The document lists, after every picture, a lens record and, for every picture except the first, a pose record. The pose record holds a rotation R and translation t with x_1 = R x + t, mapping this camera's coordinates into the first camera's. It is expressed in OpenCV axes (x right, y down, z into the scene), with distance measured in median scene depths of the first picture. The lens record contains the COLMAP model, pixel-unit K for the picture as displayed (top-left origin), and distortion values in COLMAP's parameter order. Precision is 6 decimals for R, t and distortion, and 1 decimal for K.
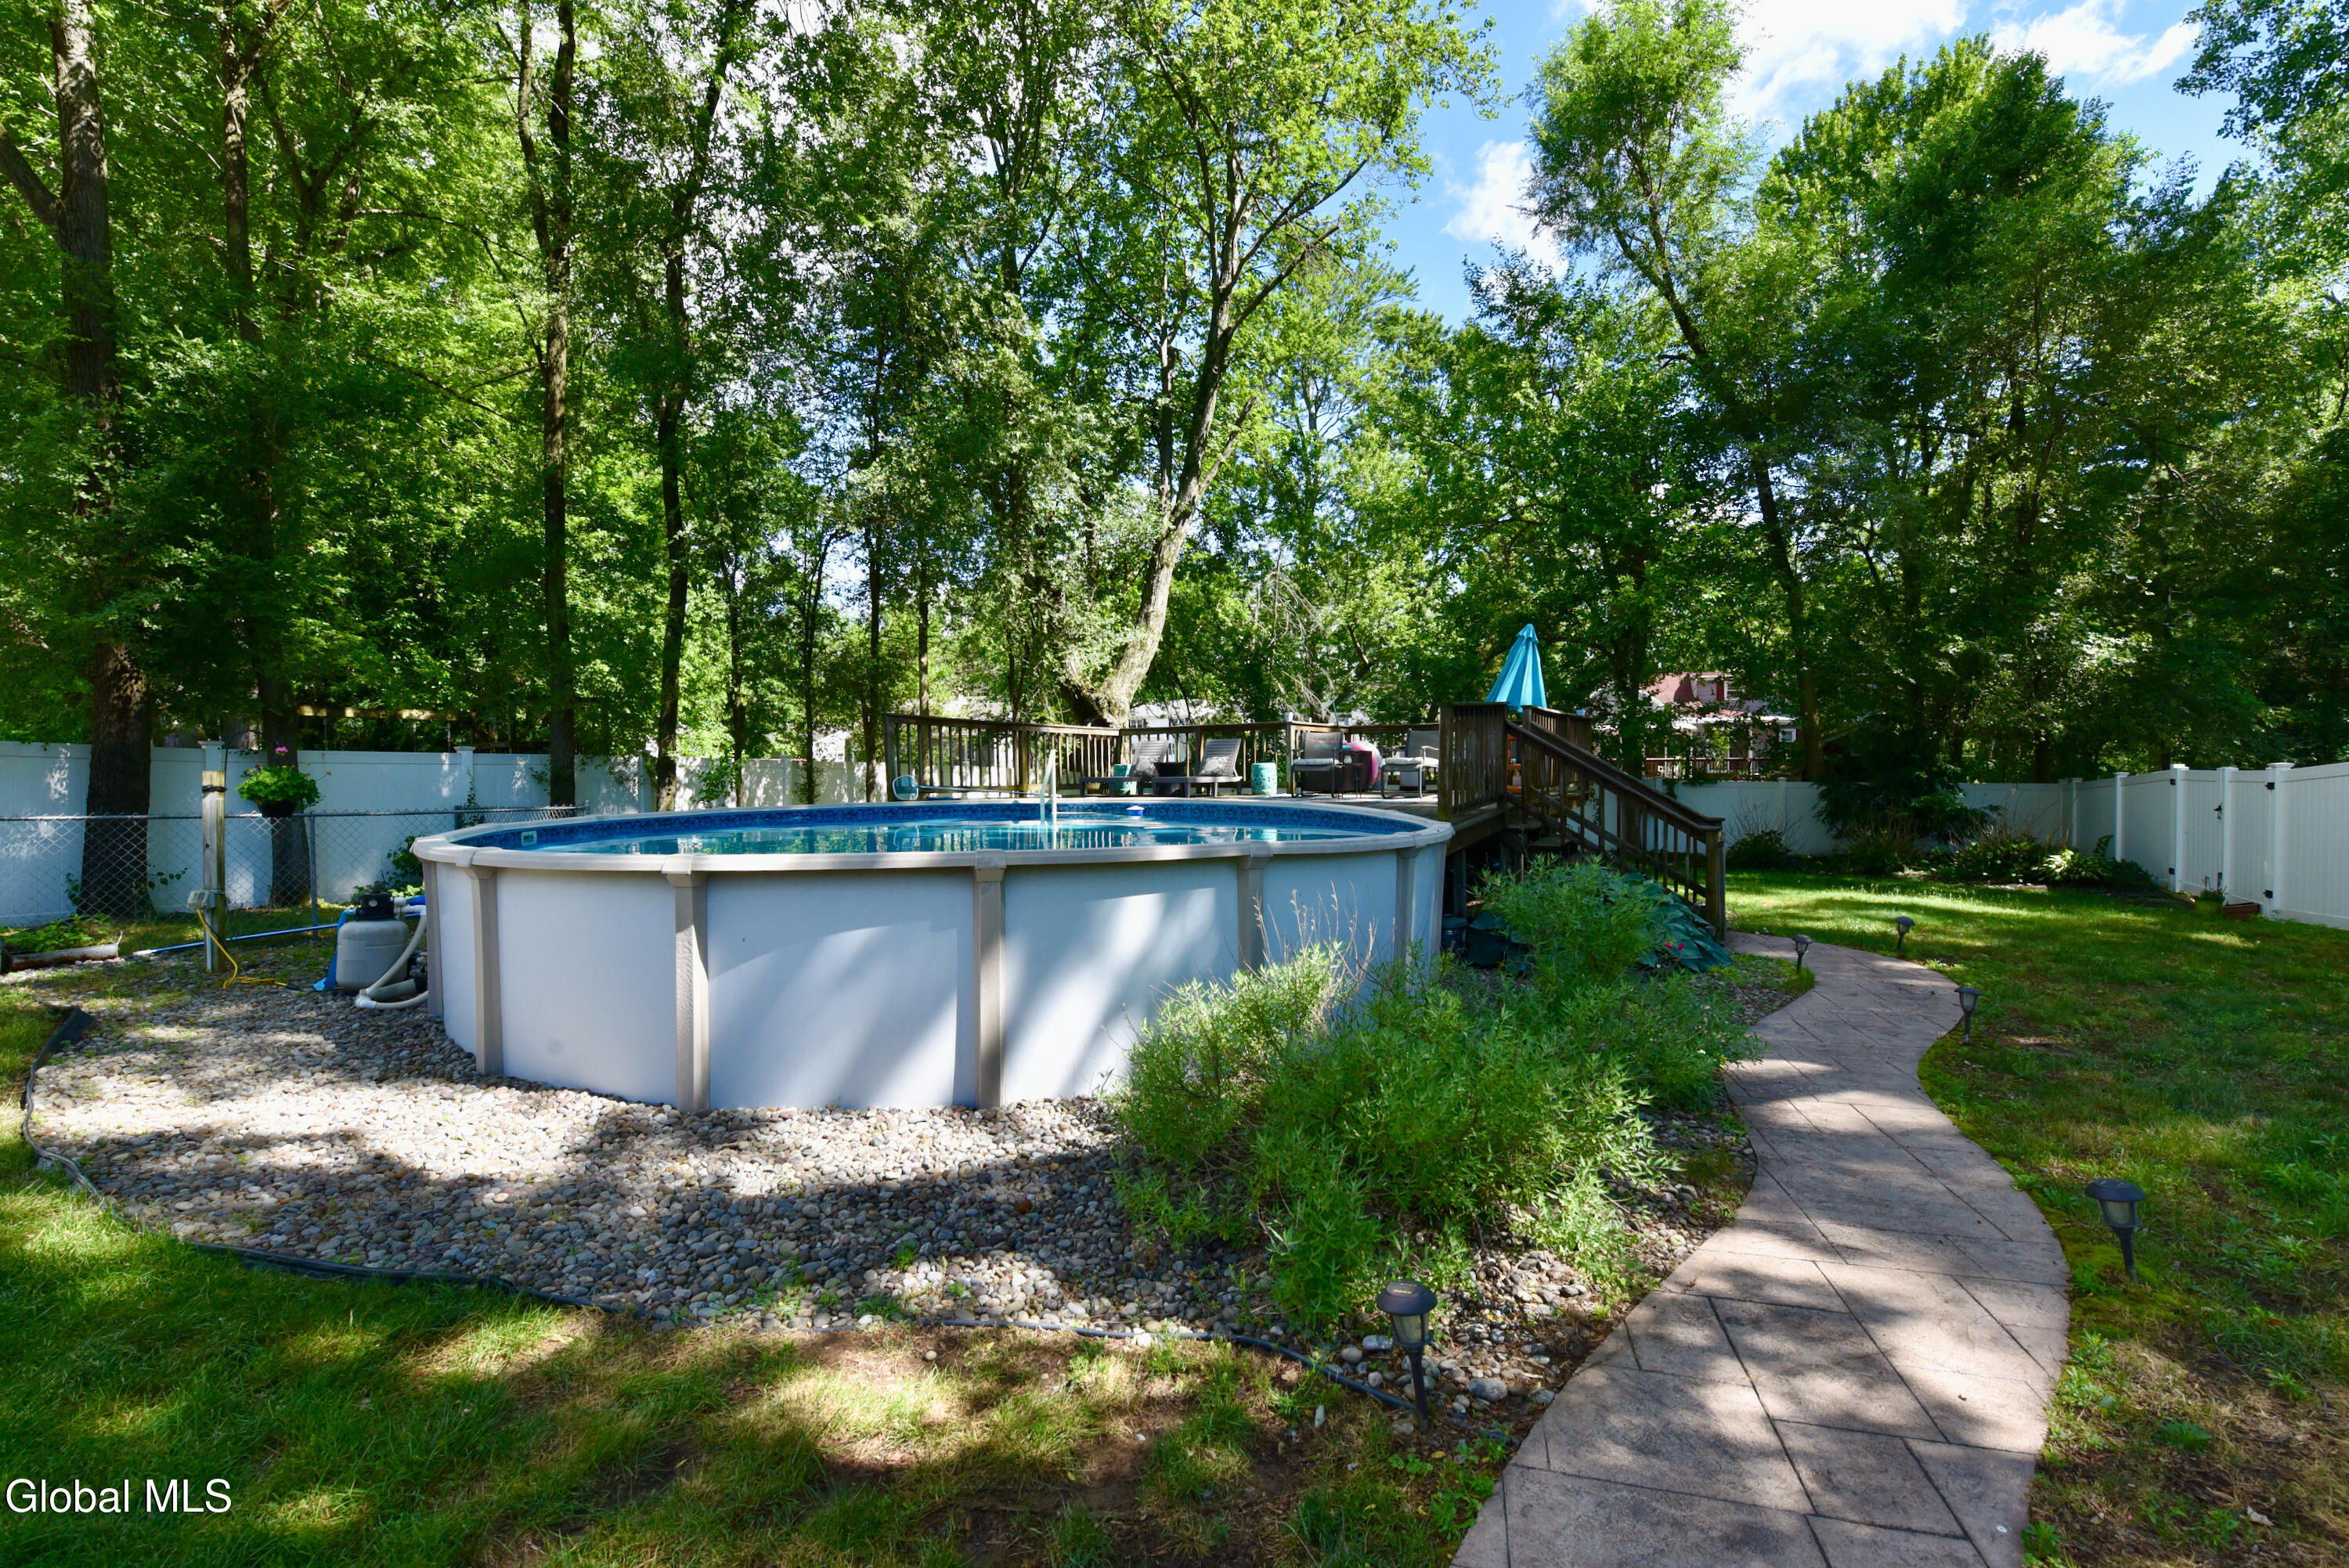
lens RADIAL K [[948.7, 0, 1174.5], [0, 948.7, 784.0], [0, 0, 1]] dist [-0.024199, -0.000092]
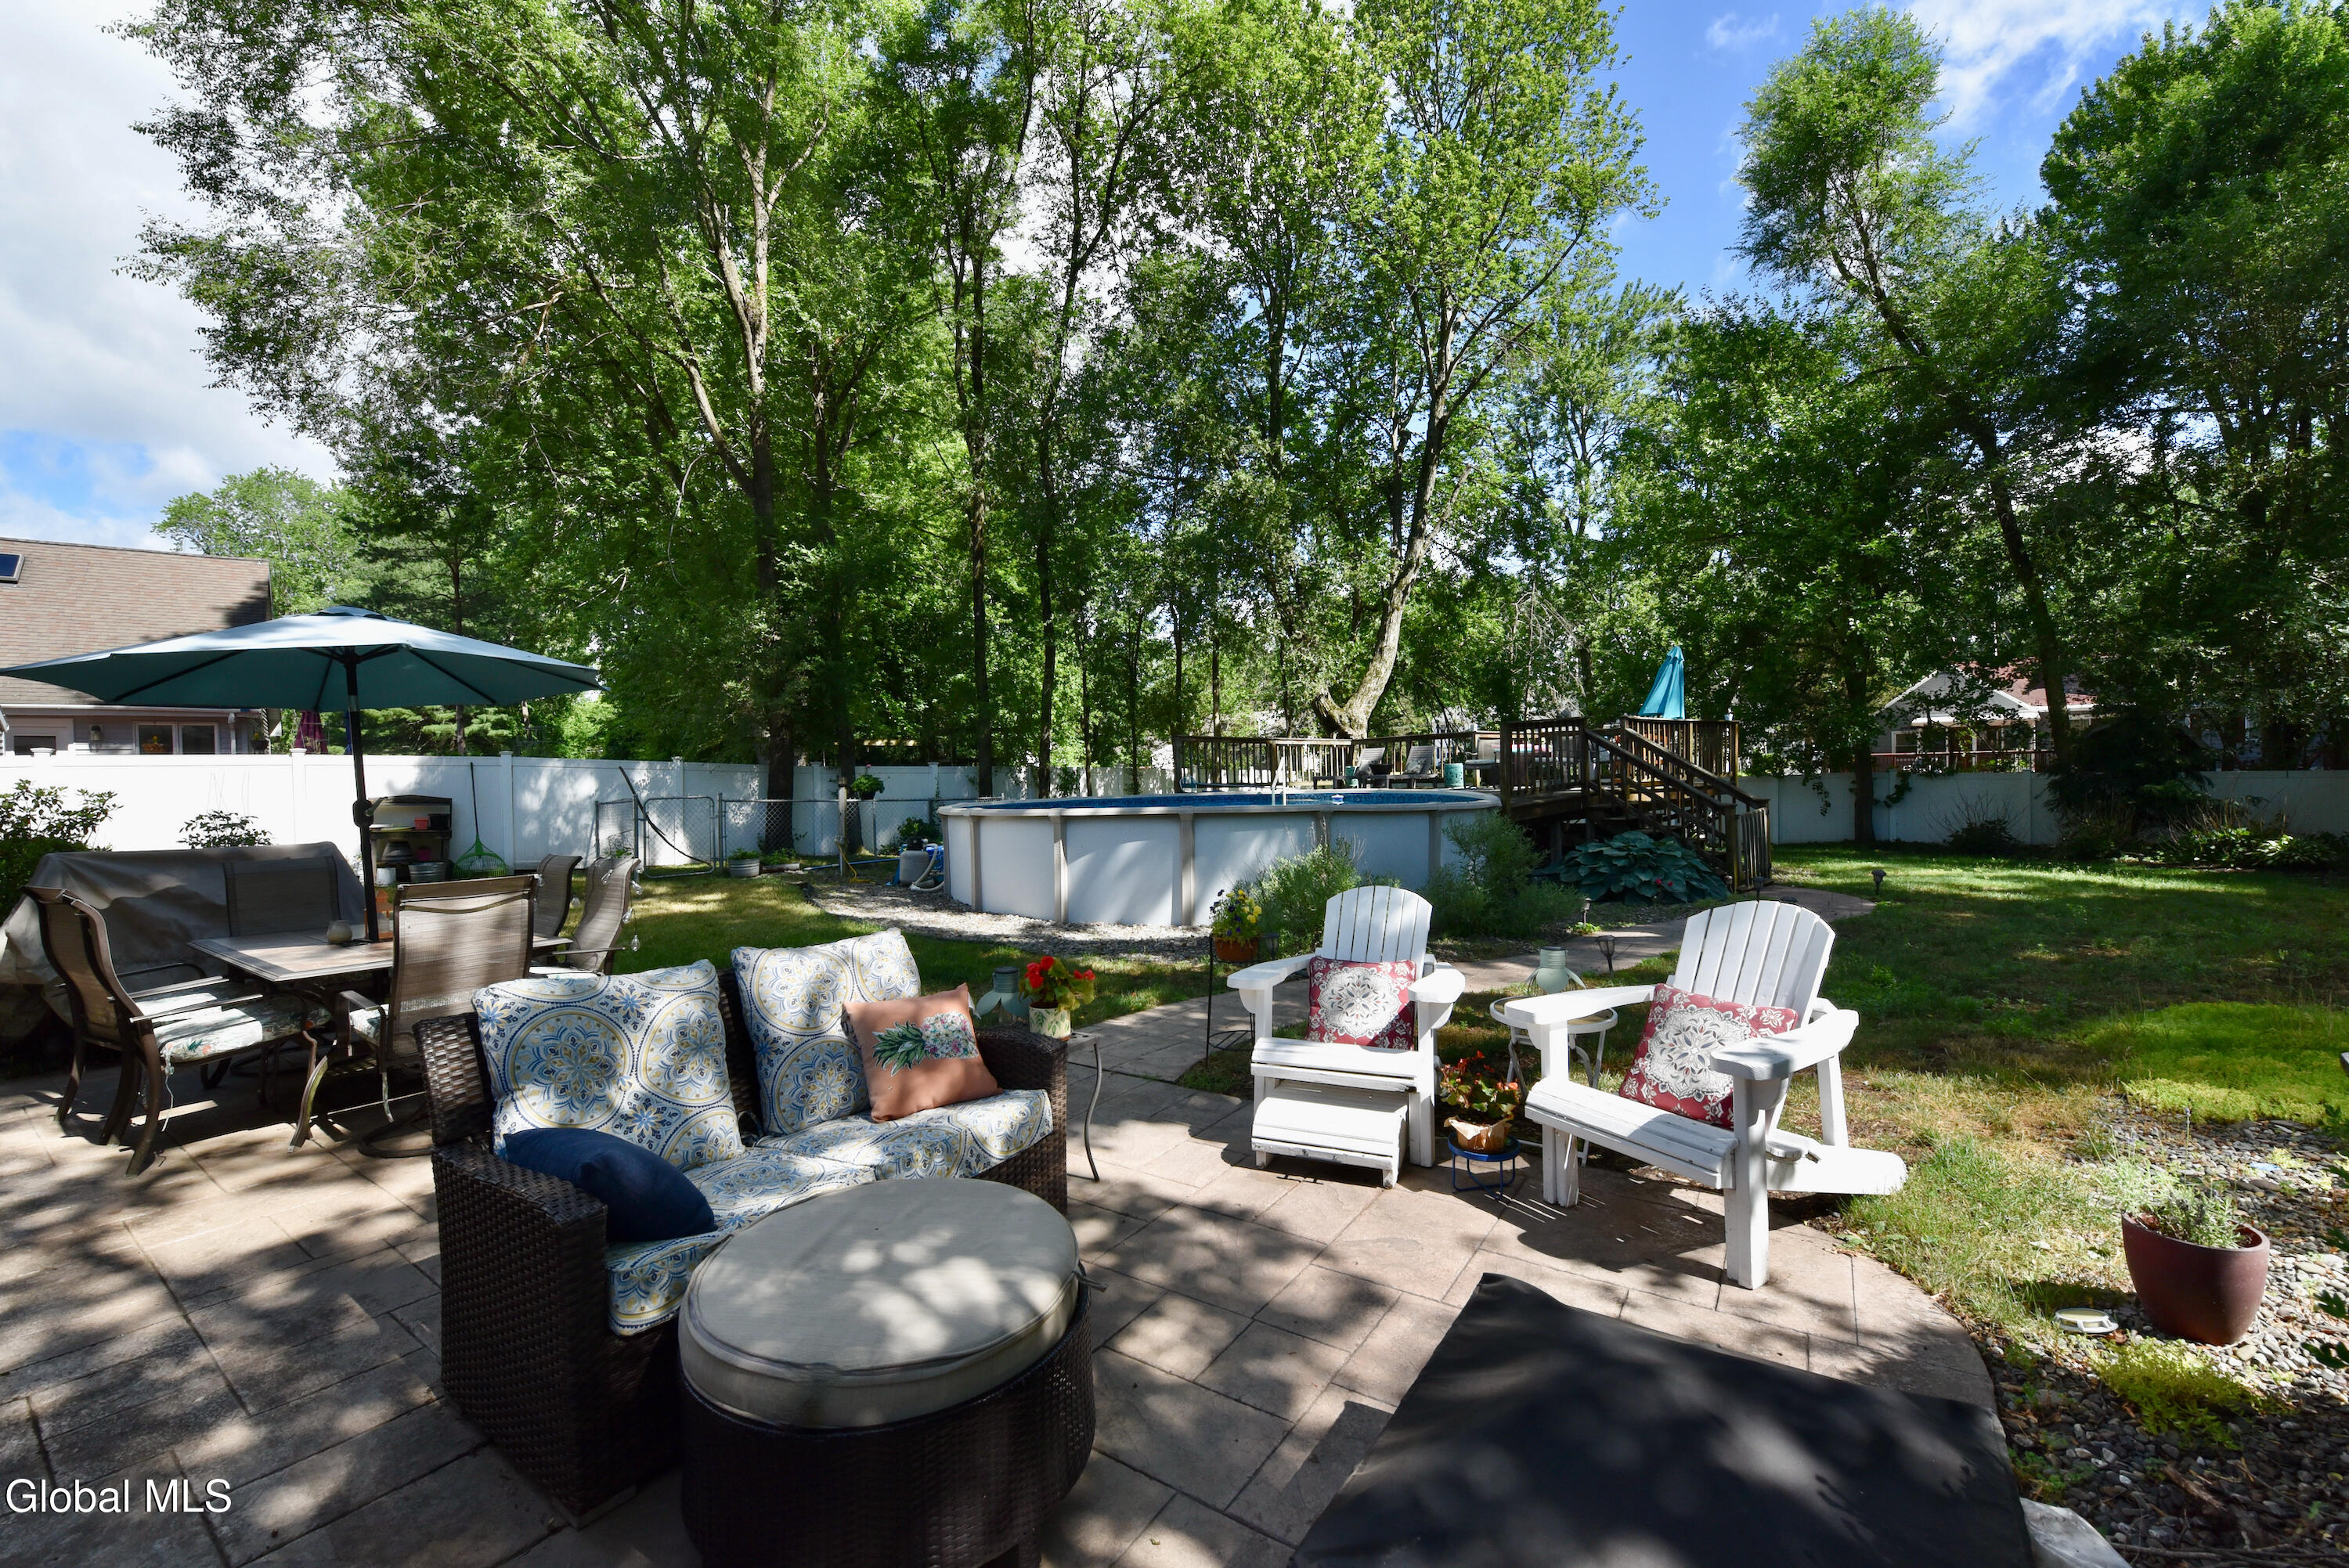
lens RADIAL K [[948.7, 0, 1174.5], [0, 948.7, 784.0], [0, 0, 1]] dist [-0.024199, -0.000092]
pose [[0.938633, -0.011705, -0.344719, 0.150067], [0.009666, 0.999924, -0.007635, 0.010607], [0.344783, 0.003834, 0.938675, -0.294935]]
